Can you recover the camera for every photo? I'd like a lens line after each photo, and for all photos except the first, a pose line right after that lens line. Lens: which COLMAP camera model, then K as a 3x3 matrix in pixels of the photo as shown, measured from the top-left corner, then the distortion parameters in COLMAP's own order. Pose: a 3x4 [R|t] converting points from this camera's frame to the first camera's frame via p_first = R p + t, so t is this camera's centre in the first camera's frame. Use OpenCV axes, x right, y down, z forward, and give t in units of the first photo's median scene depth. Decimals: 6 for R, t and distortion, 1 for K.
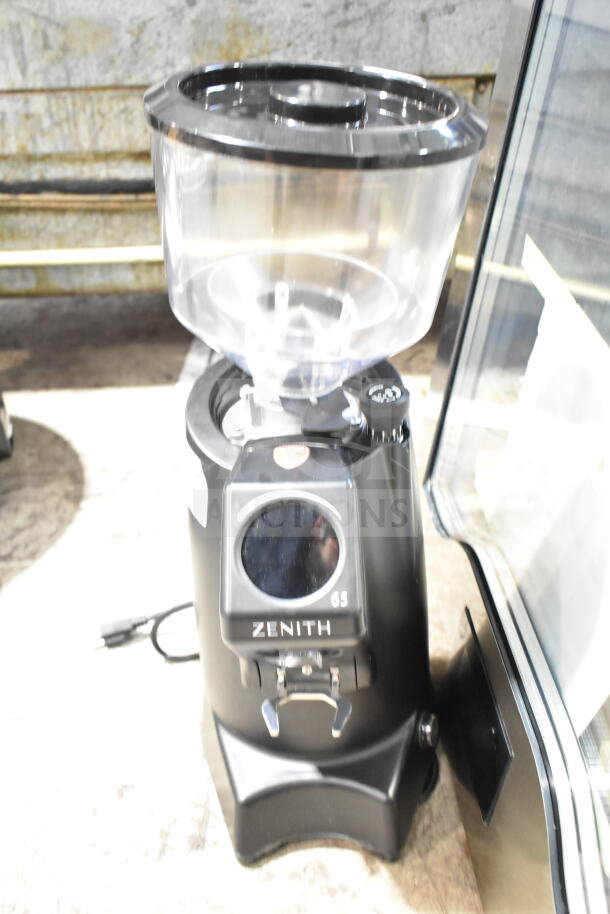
lens RADIAL K [[868.7, 0, 288.9], [0, 868.7, 460.3], [0, 0, 1]] dist [-0.048951, 0.026757]
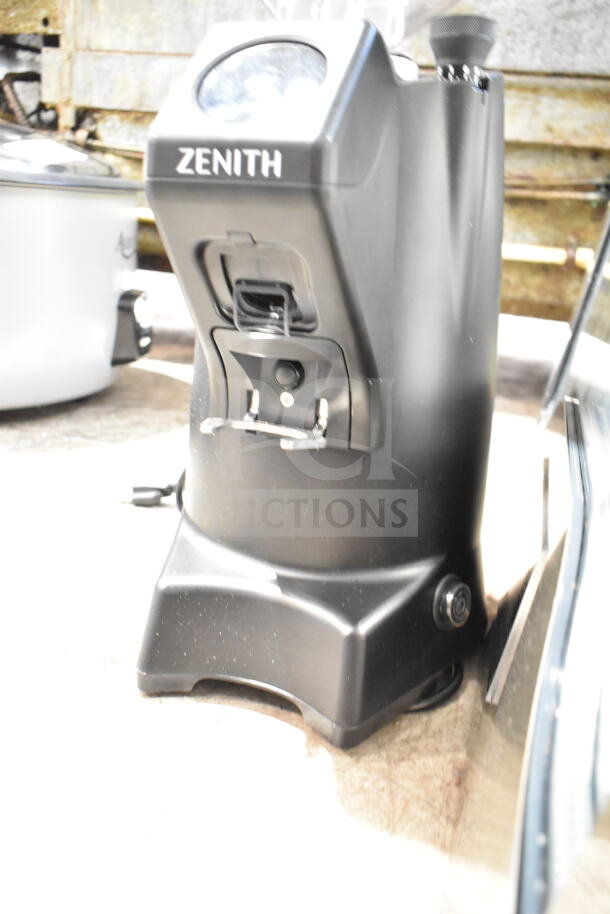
lens RADIAL K [[788.5, 0, 305.0], [0, 788.5, 457.0], [0, 0, 1]] dist [-0.010726, -0.008990]
pose [[0.938326, 0.213201, -0.272194, 0.199297], [-0.277511, 0.933980, -0.225097, 0.381484], [0.206233, 0.286751, 0.935544, 0.349384]]
